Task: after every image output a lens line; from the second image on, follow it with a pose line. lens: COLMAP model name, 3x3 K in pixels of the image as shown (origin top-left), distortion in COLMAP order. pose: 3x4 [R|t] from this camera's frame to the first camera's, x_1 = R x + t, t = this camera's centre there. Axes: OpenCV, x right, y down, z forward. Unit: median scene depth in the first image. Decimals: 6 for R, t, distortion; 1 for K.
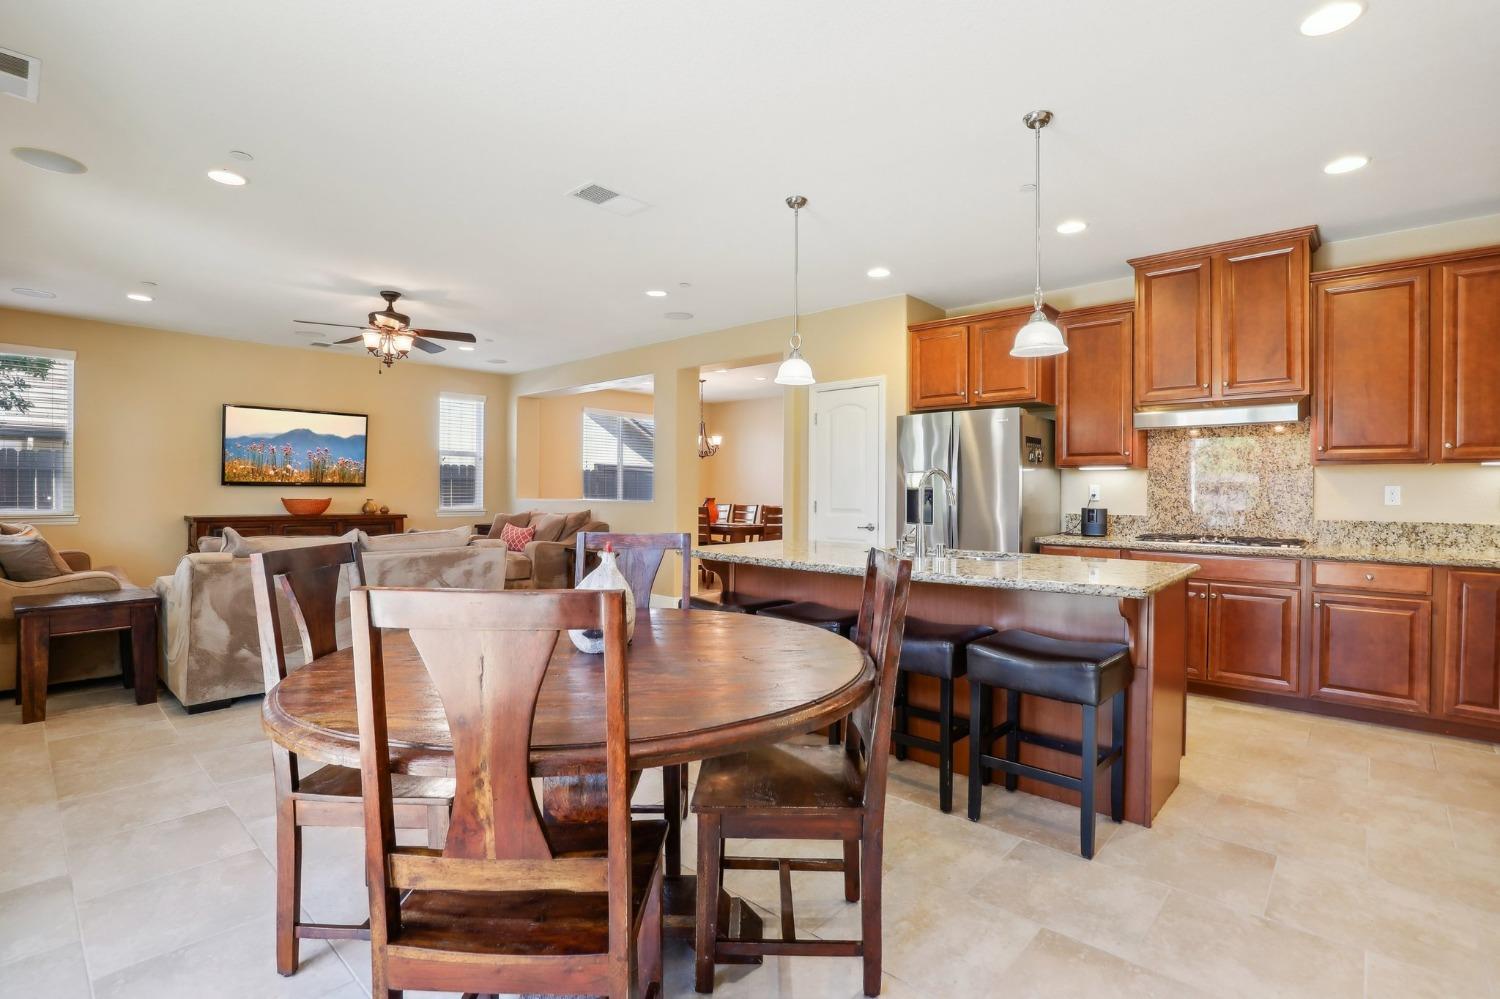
lens RADIAL K [[697.6, 0, 754.1], [0, 697.6, 494.8], [0, 0, 1]] dist [-0.031864, 0.000779]
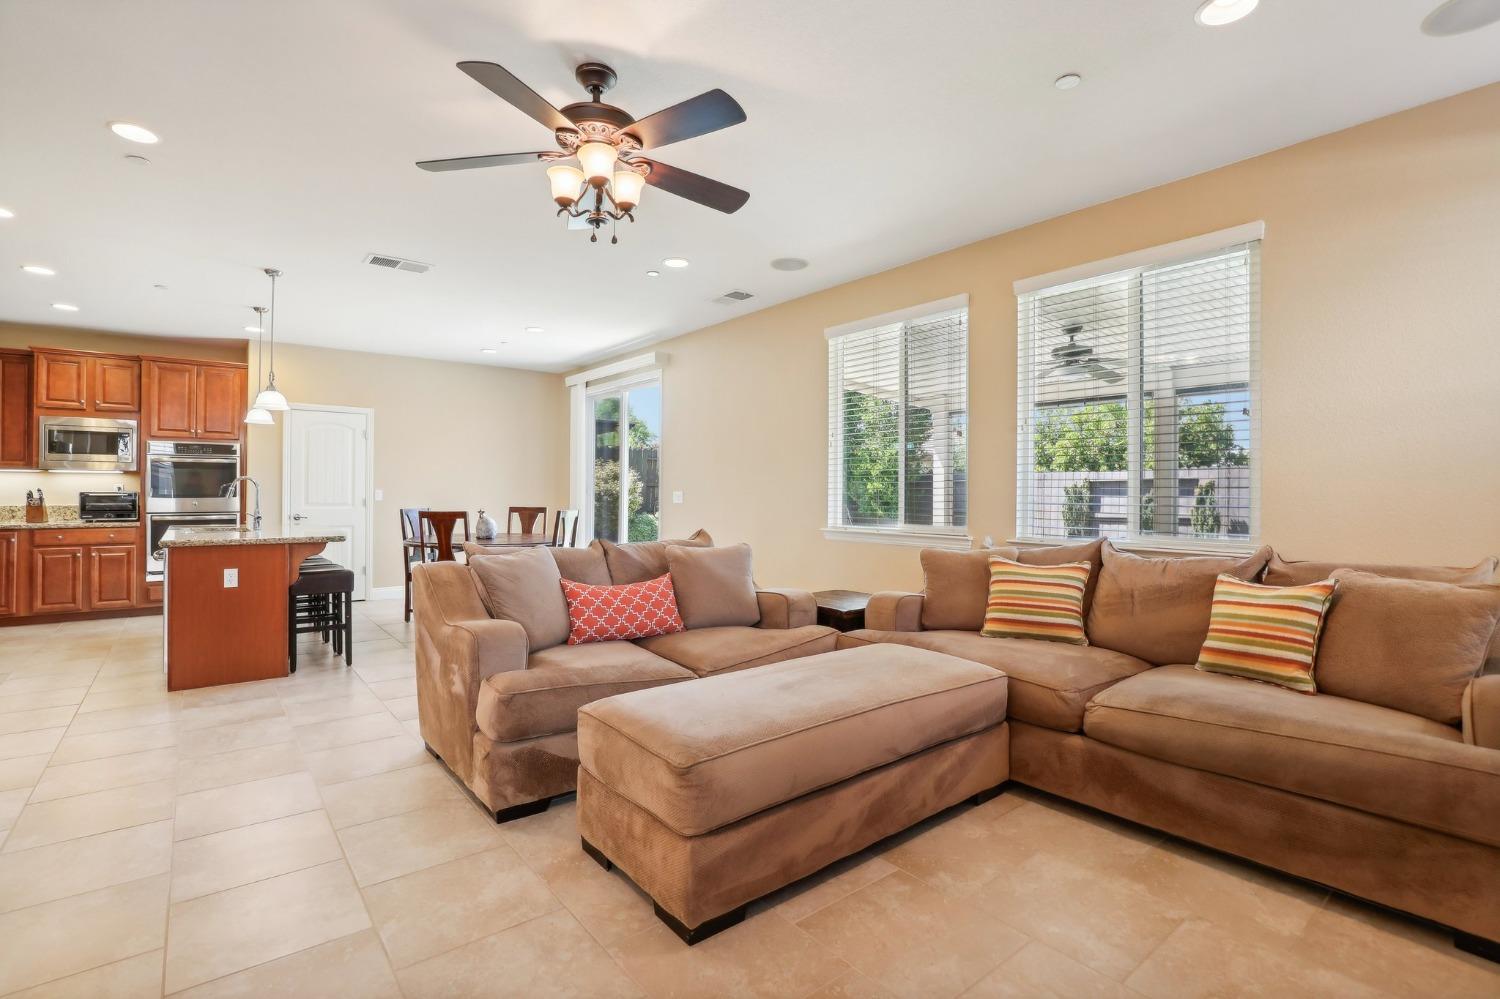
lens RADIAL K [[694.2, 0, 747.8], [0, 694.2, 491.3], [0, 0, 1]] dist [-0.027827, 0.001726]
pose [[-0.987579, -0.009583, 0.156828, -0.829706], [-0.009347, 0.999954, 0.002242, -0.011379], [-0.156843, 0.000749, -0.987623, 1.704389]]
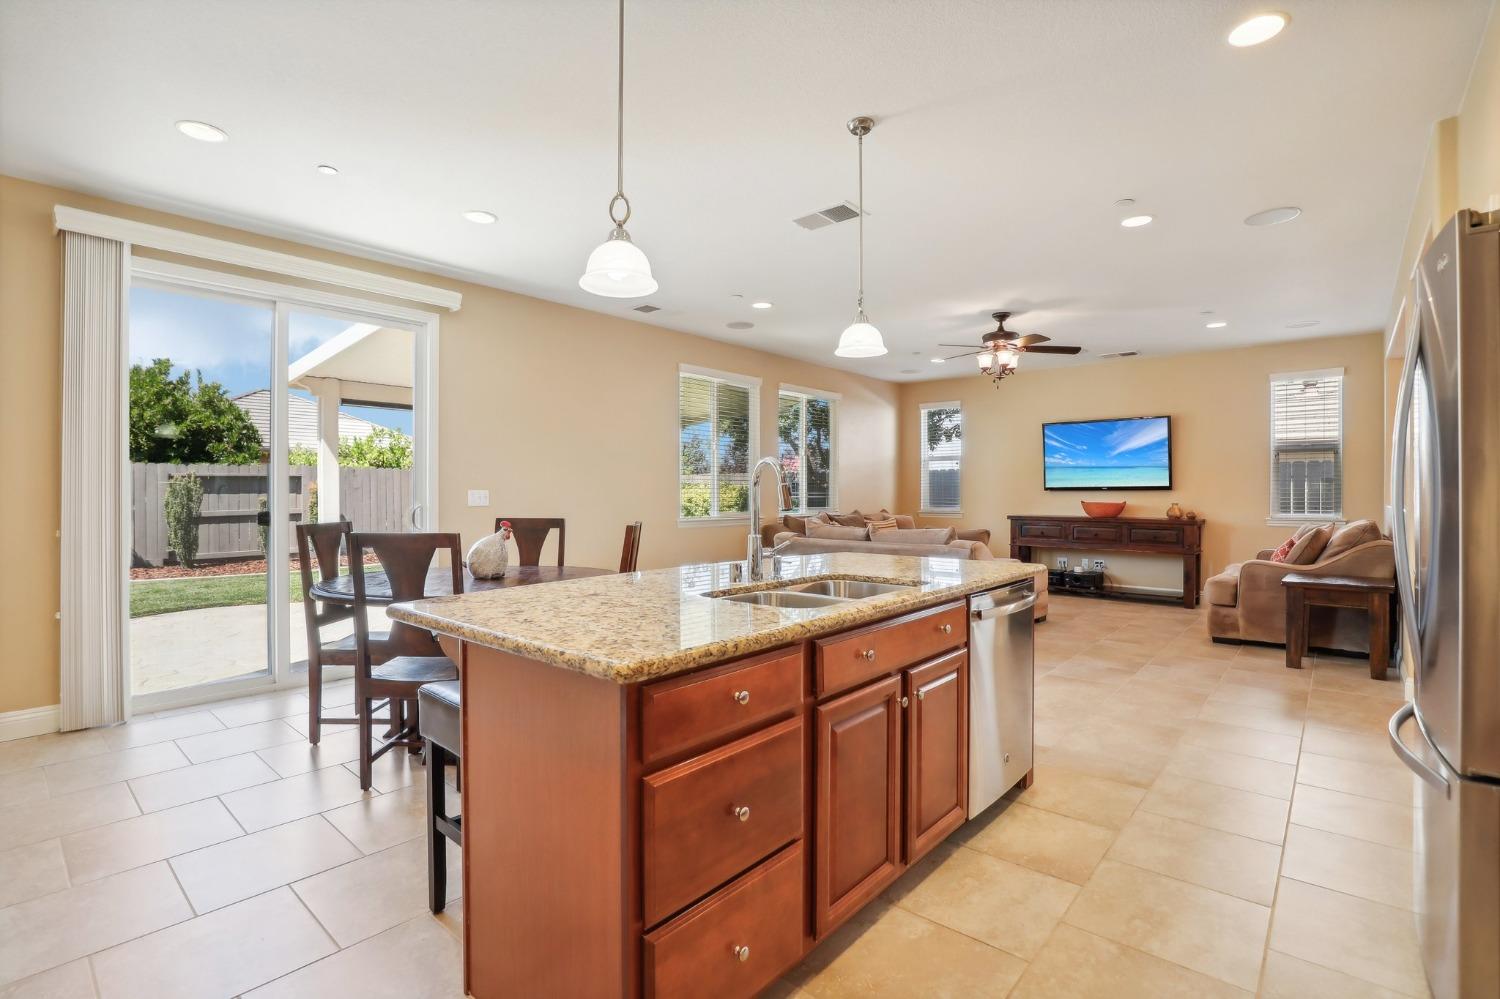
lens RADIAL K [[694.2, 0, 747.8], [0, 694.2, 491.3], [0, 0, 1]] dist [-0.027827, 0.001726]
pose [[0.017303, -0.007795, -0.999820, 0.665212], [-0.005971, 0.999951, -0.007899, 0.001054], [0.999832, 0.006106, 0.017256, 0.684428]]
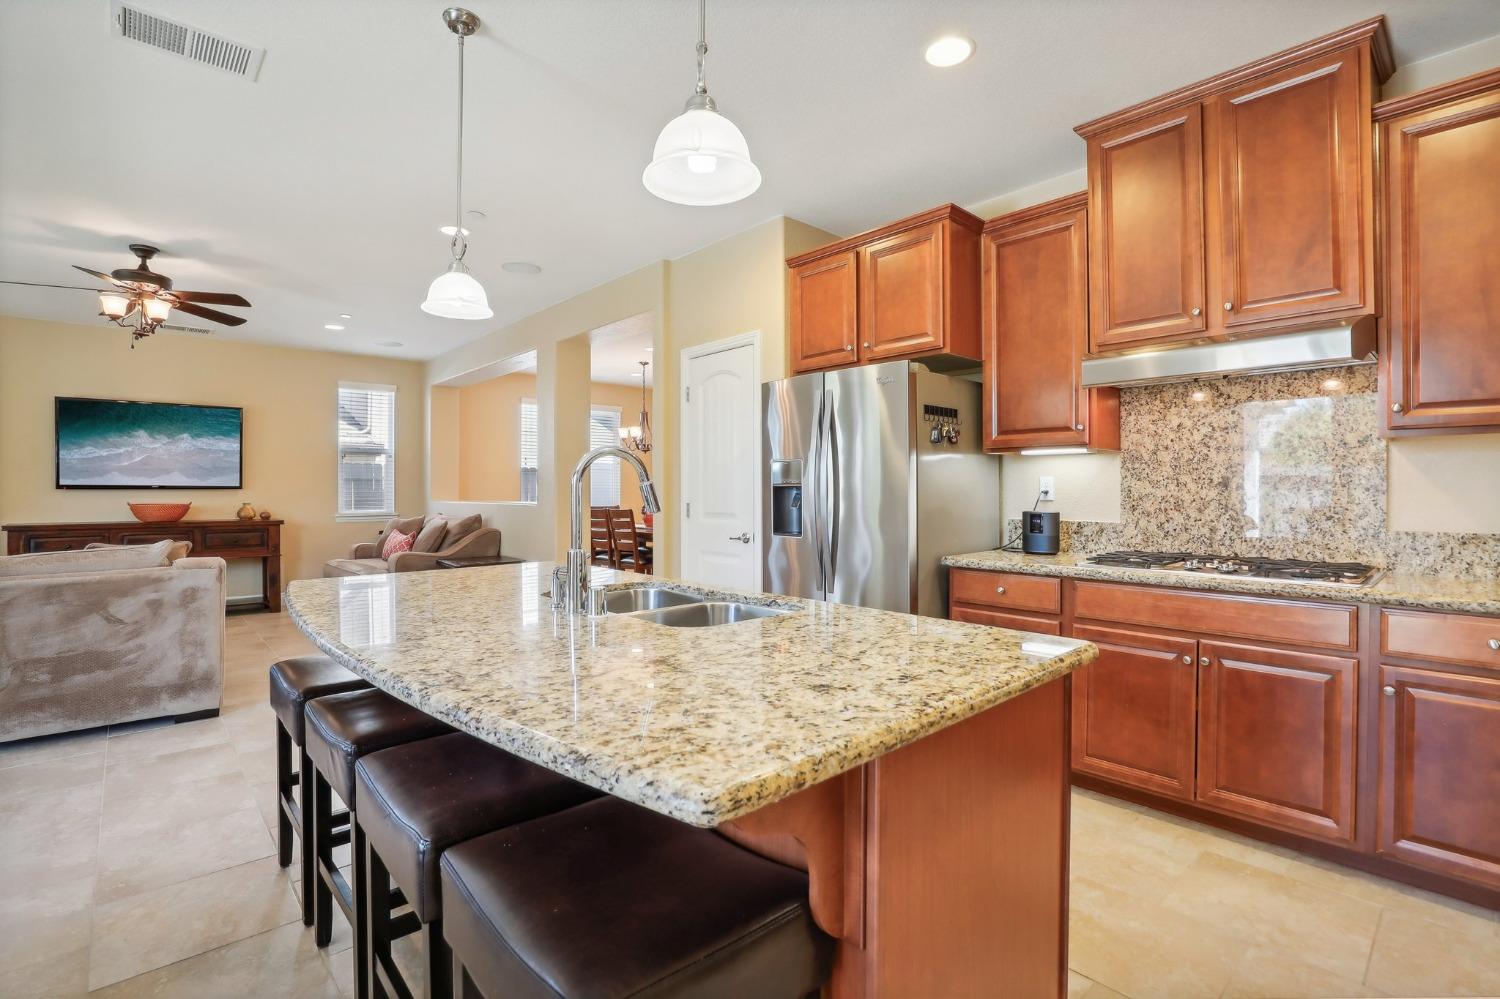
lens RADIAL K [[691.2, 0, 756.0], [0, 691.2, 493.9], [0, 0, 1]] dist [-0.036323, 0.005637]
pose [[0.996015, -0.007847, -0.088845, 0.295881], [0.007787, 0.999969, -0.001028, 0.000677], [0.088850, 0.000332, 0.996045, 0.336762]]
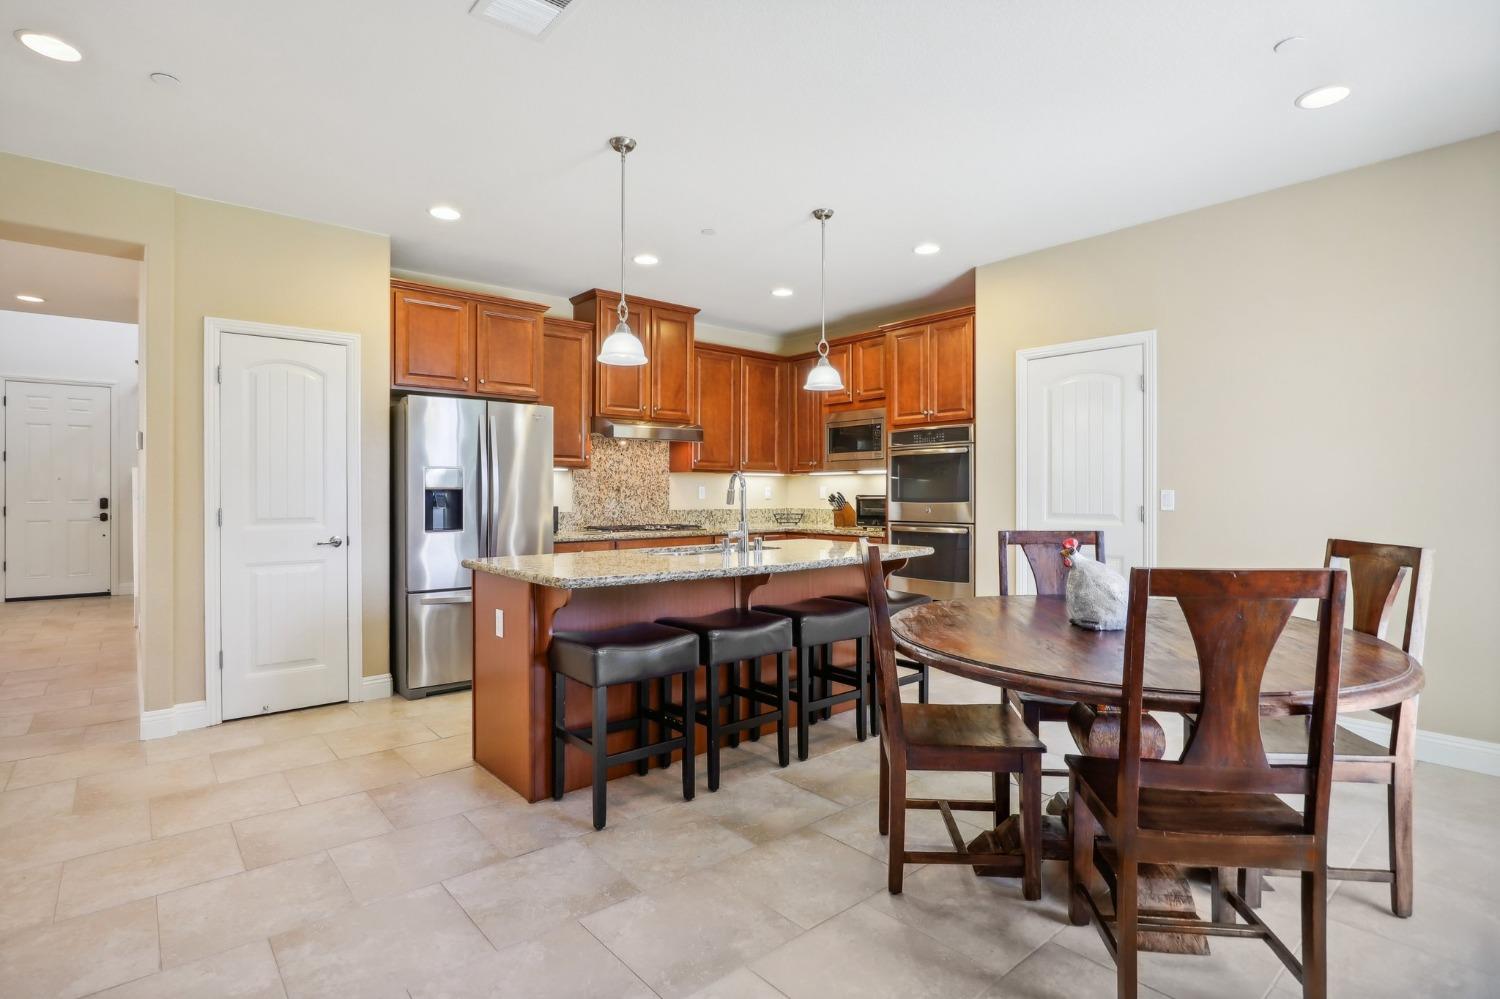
lens RADIAL K [[741.8, 0, 743.8], [0, 741.8, 486.7], [0, 0, 1]] dist [-0.003423, -0.000220]
pose [[0.130241, 0.000477, 0.991482, -0.638945], [0.005960, 0.999981, -0.001264, -0.008266], [-0.991464, 0.006073, 0.130236, 0.591248]]
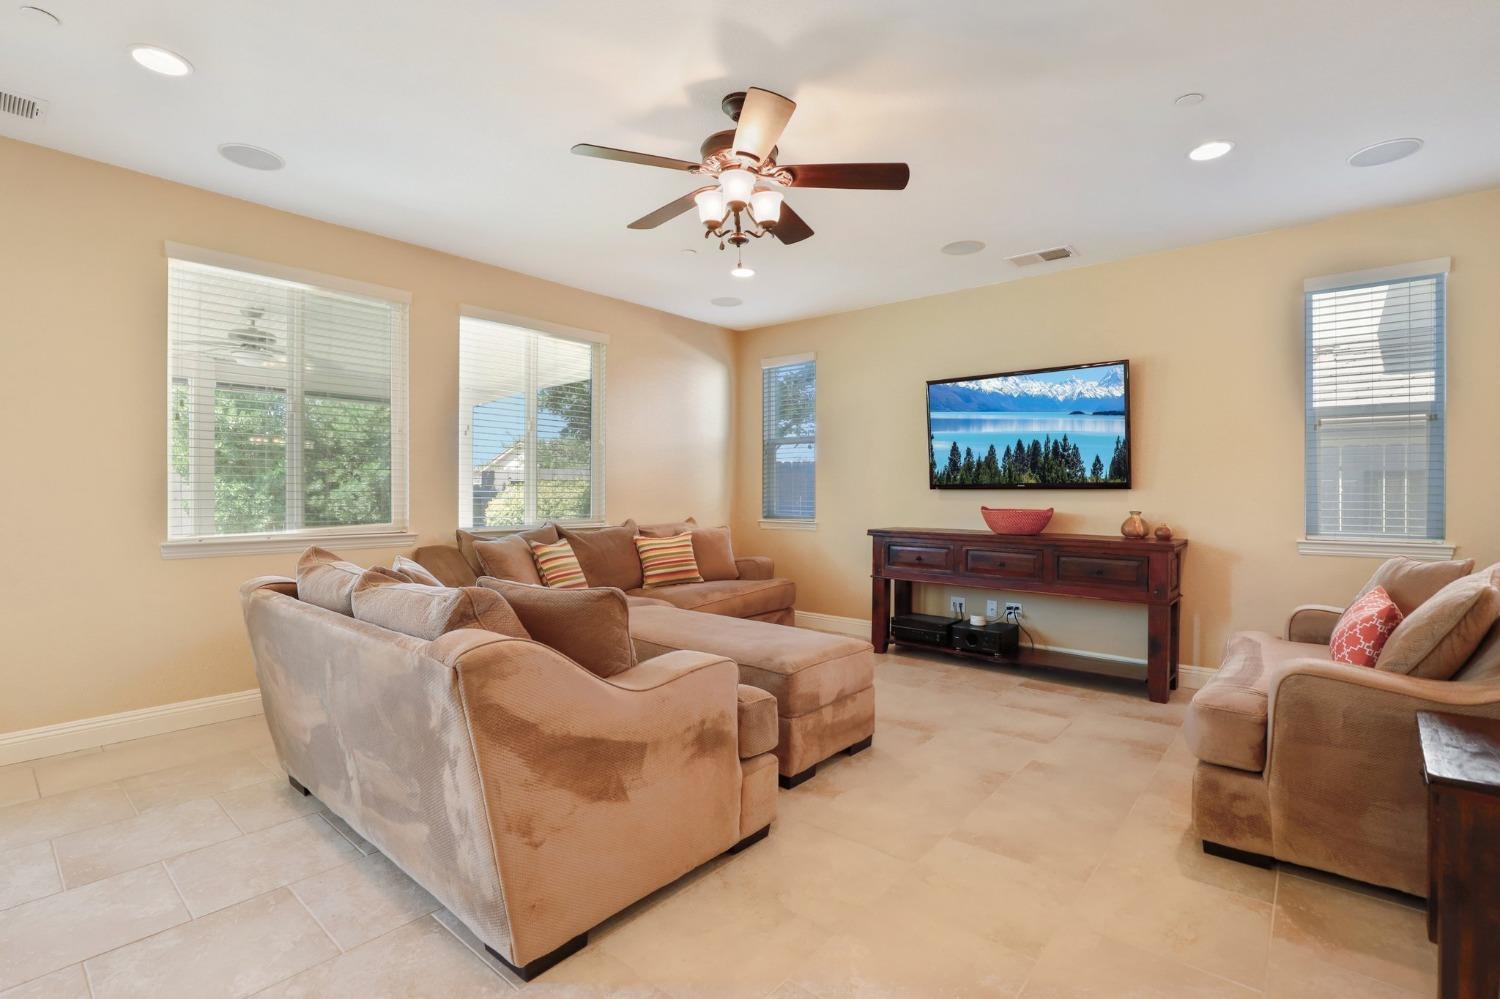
lens RADIAL K [[687.5, 0, 737.8], [0, 687.5, 488.4], [0, 0, 1]] dist [-0.022716, 0.000022]
pose [[0.023153, -0.008973, -0.999692, -0.034045], [-0.009327, 0.999914, -0.009191, -0.007891], [0.999688, 0.009537, 0.023067, 1.166409]]
